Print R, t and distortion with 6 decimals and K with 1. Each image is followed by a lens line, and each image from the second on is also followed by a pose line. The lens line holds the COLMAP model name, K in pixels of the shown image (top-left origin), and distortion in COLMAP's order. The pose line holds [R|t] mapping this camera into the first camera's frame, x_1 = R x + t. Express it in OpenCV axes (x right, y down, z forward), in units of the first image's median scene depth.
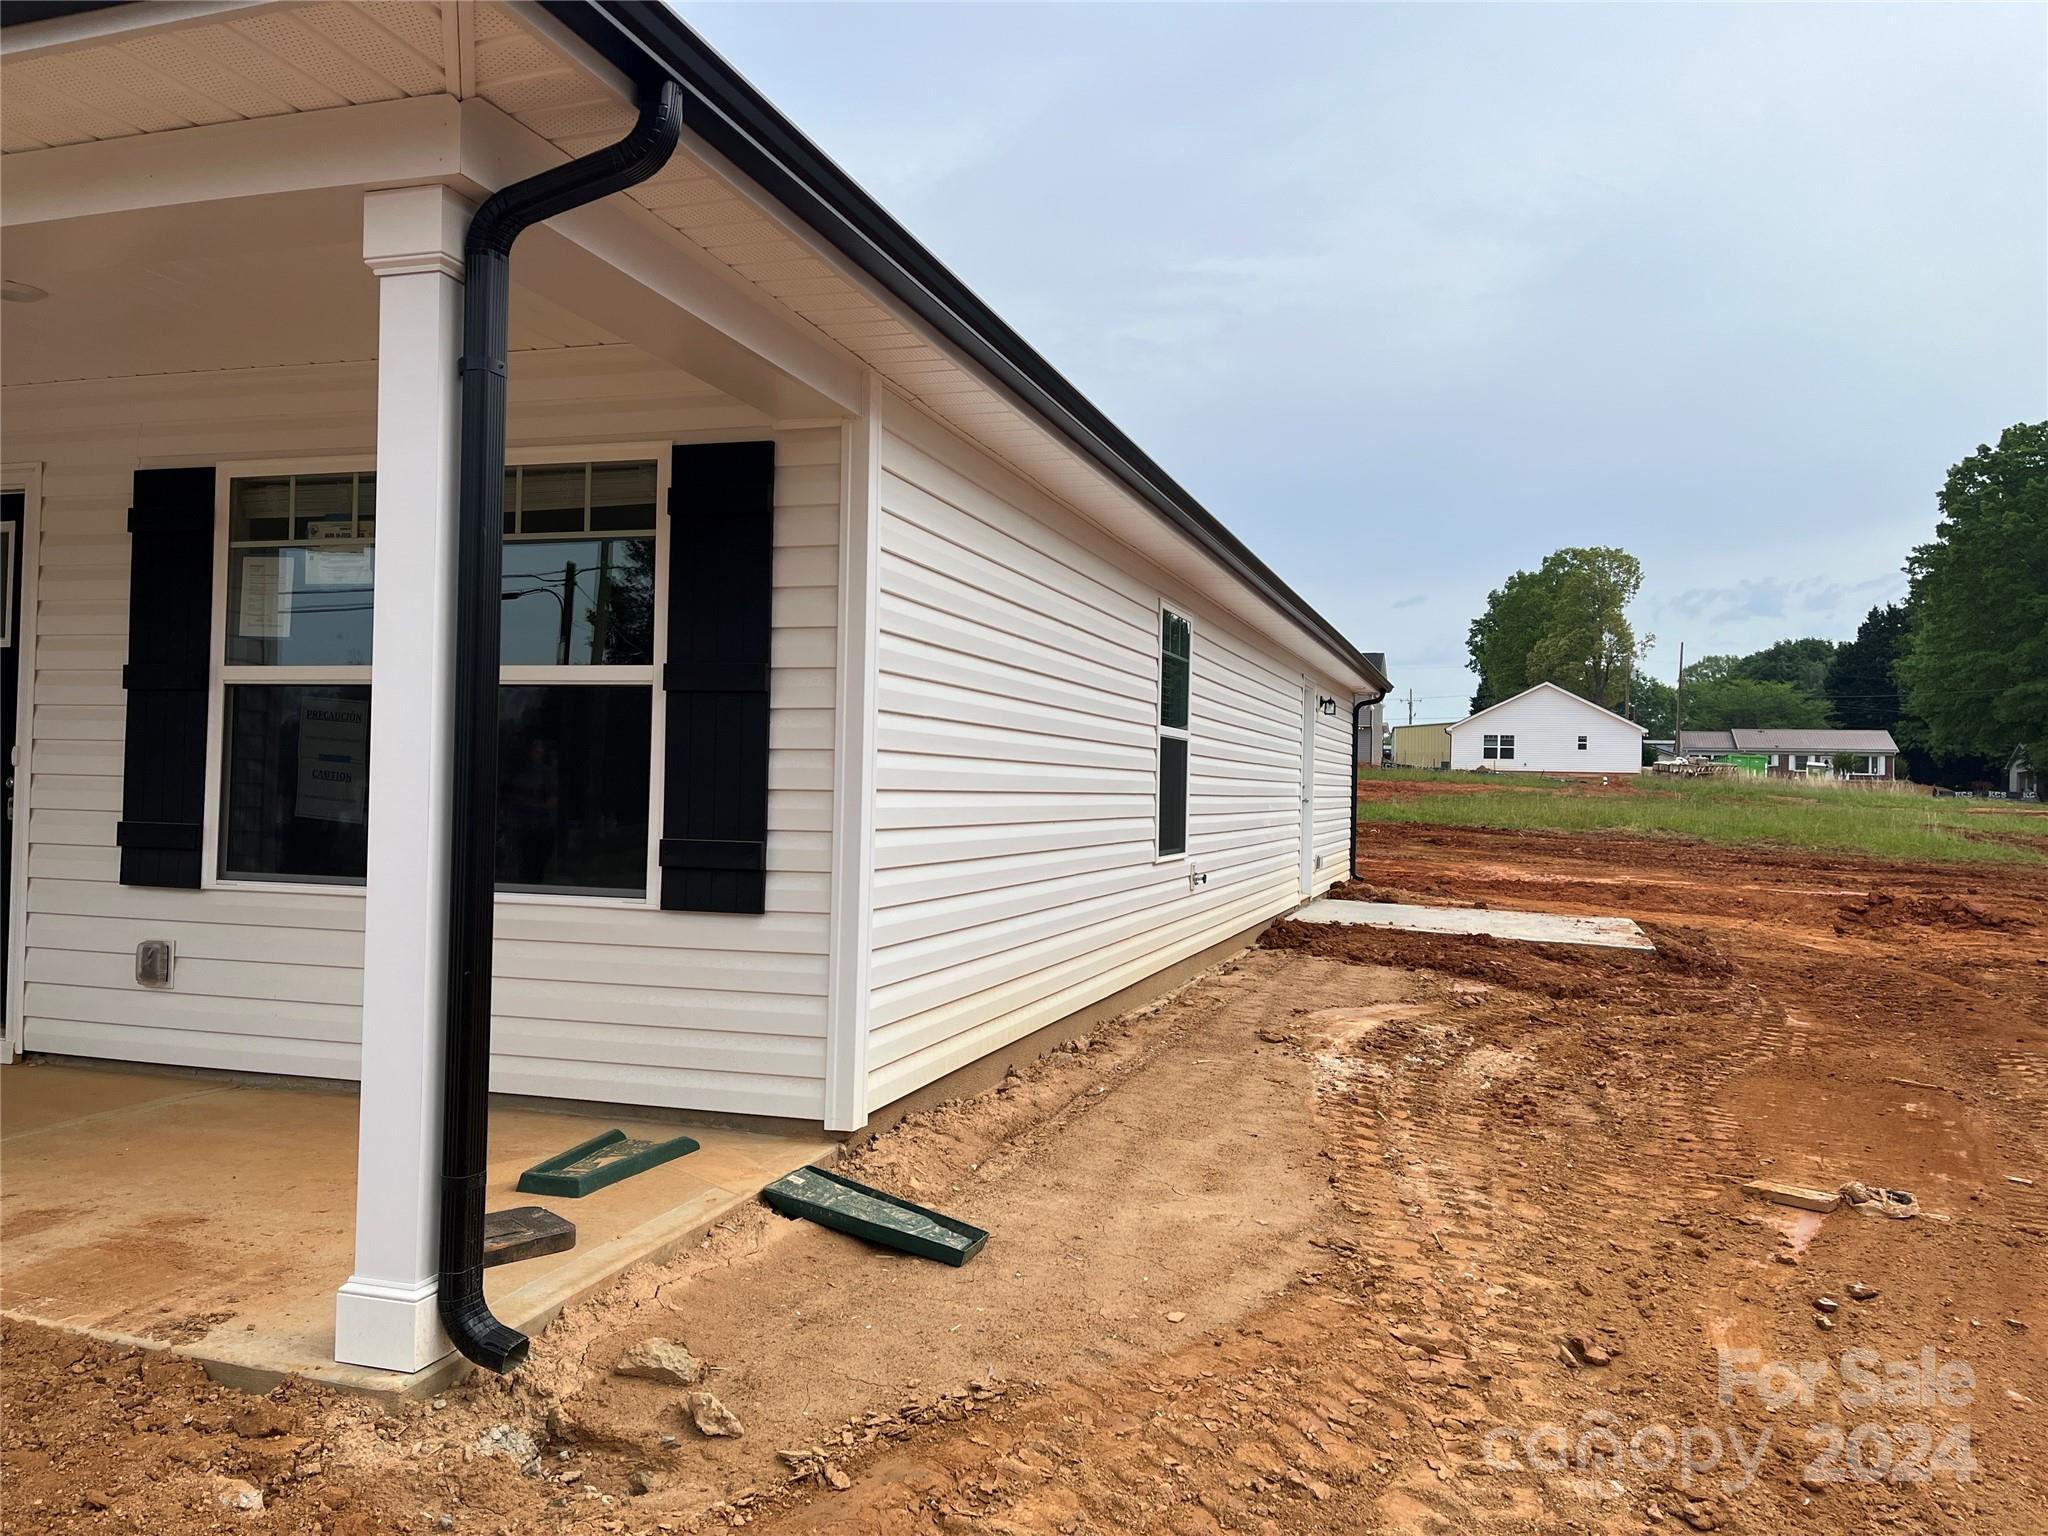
lens RADIAL K [[1584.8, 0, 1018.4], [0, 1584.8, 724.7], [0, 0, 1]] dist [0.003290, -0.000722]
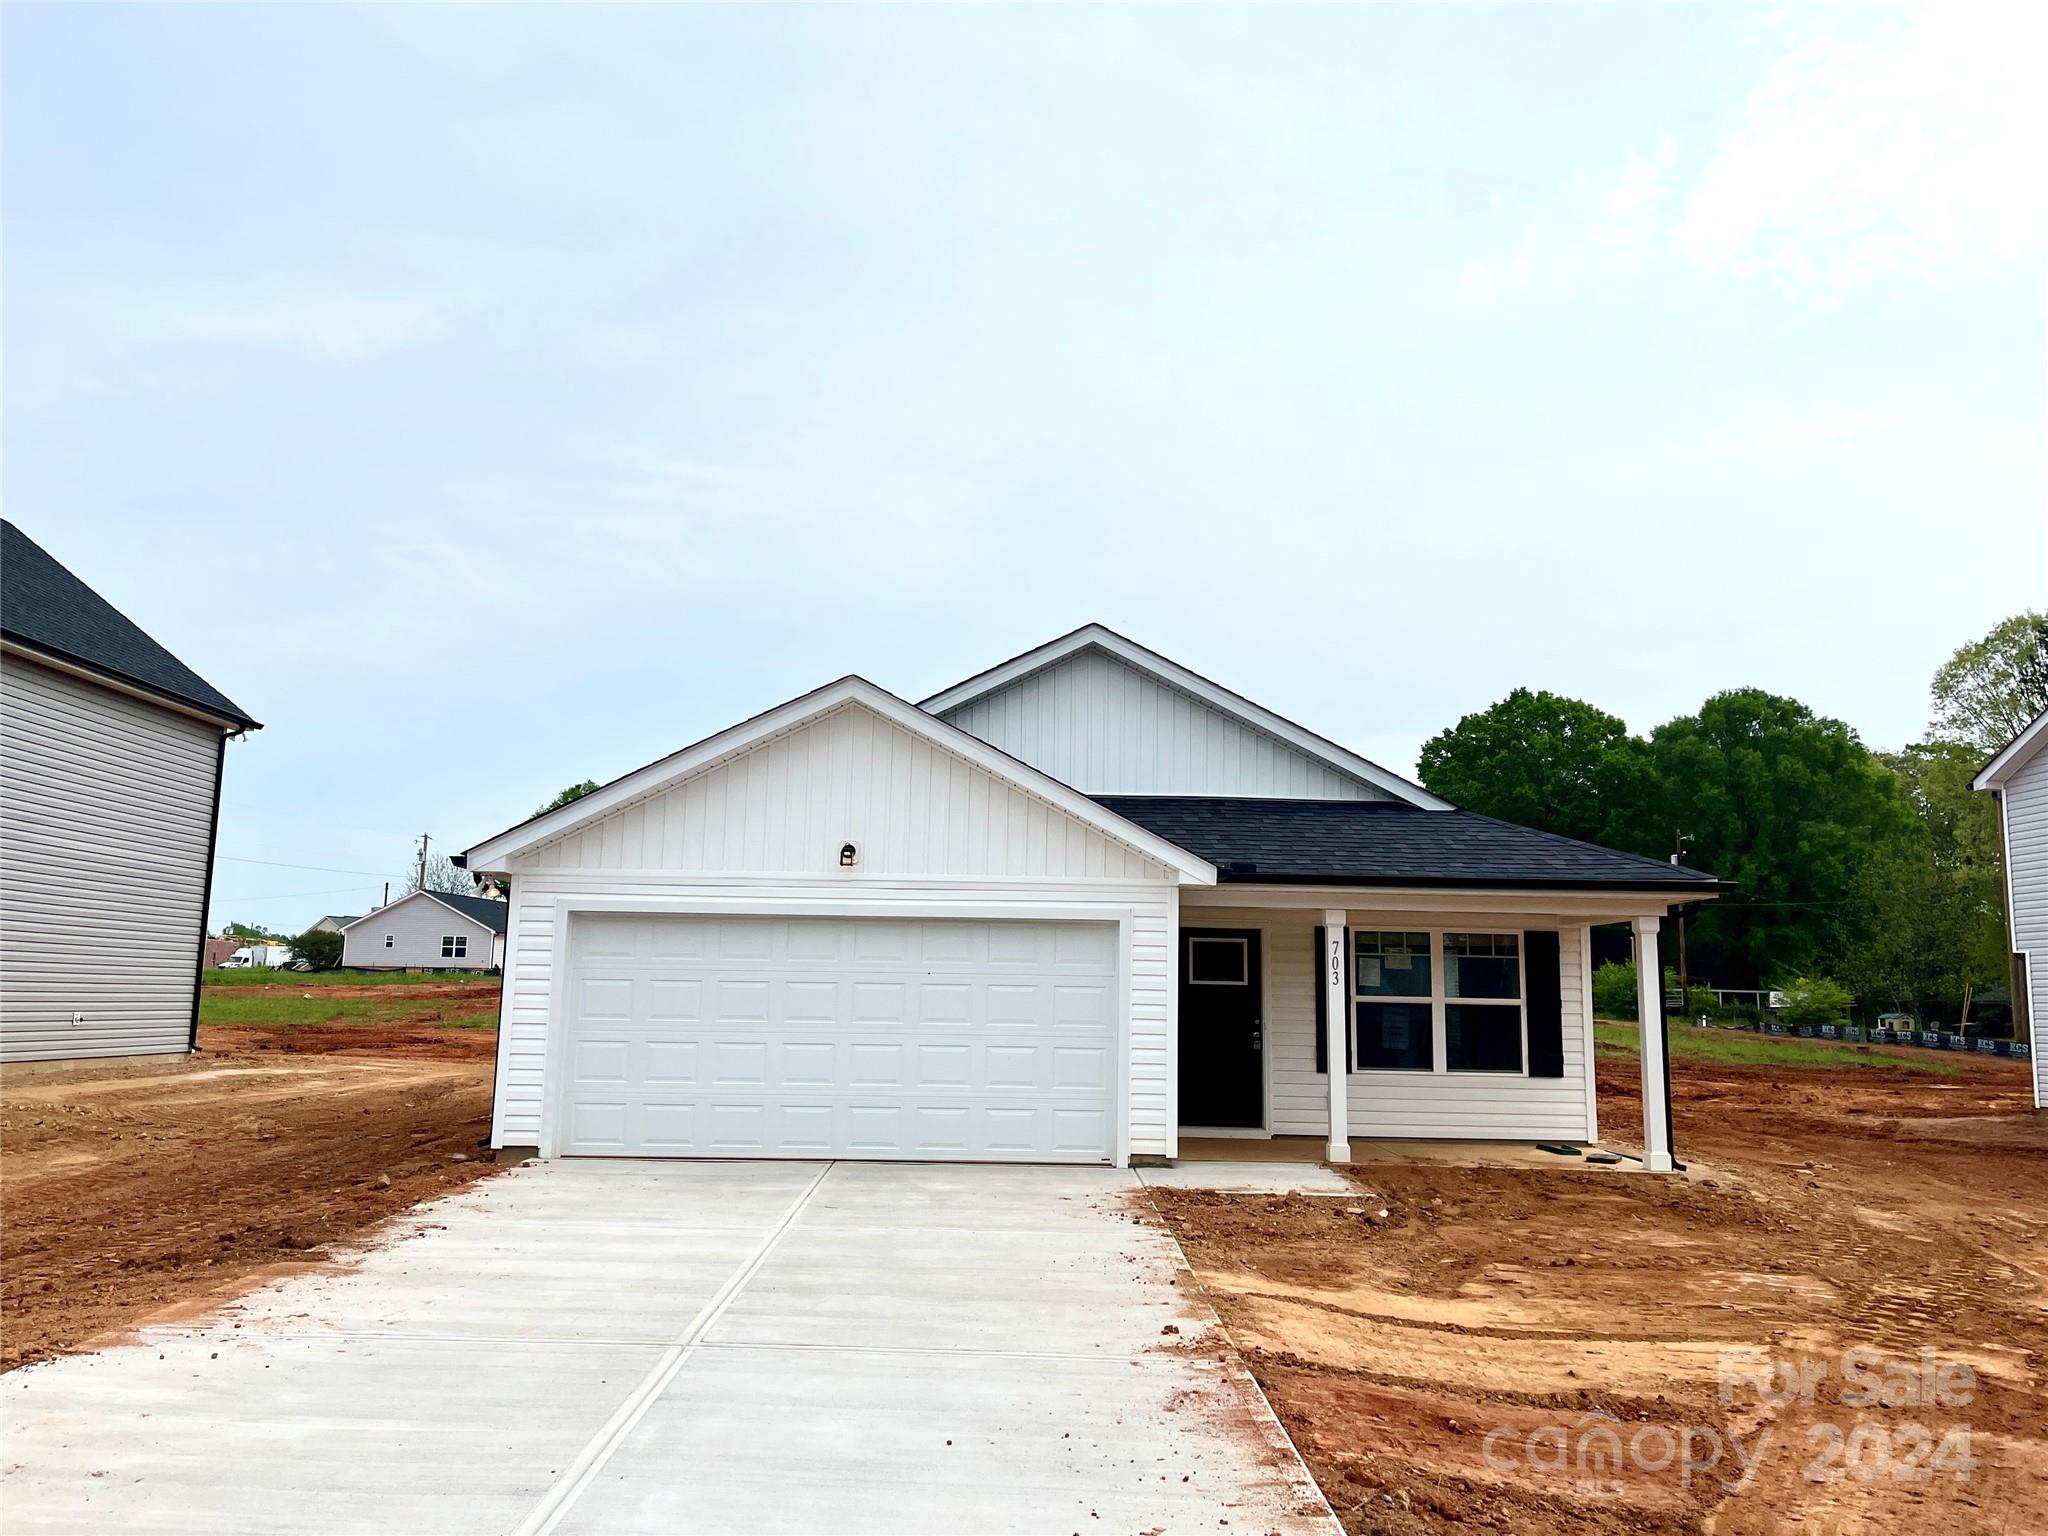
lens RADIAL K [[1548.1, 0, 1024.0], [0, 1548.1, 768.0], [0, 0, 1]] dist [0.000887, -0.000029]
pose [[0.951078, 0.043982, 0.305805, -0.095631], [-0.011830, 0.994273, -0.106209, -0.006958], [-0.308725, 0.097395, 0.946152, -0.074624]]
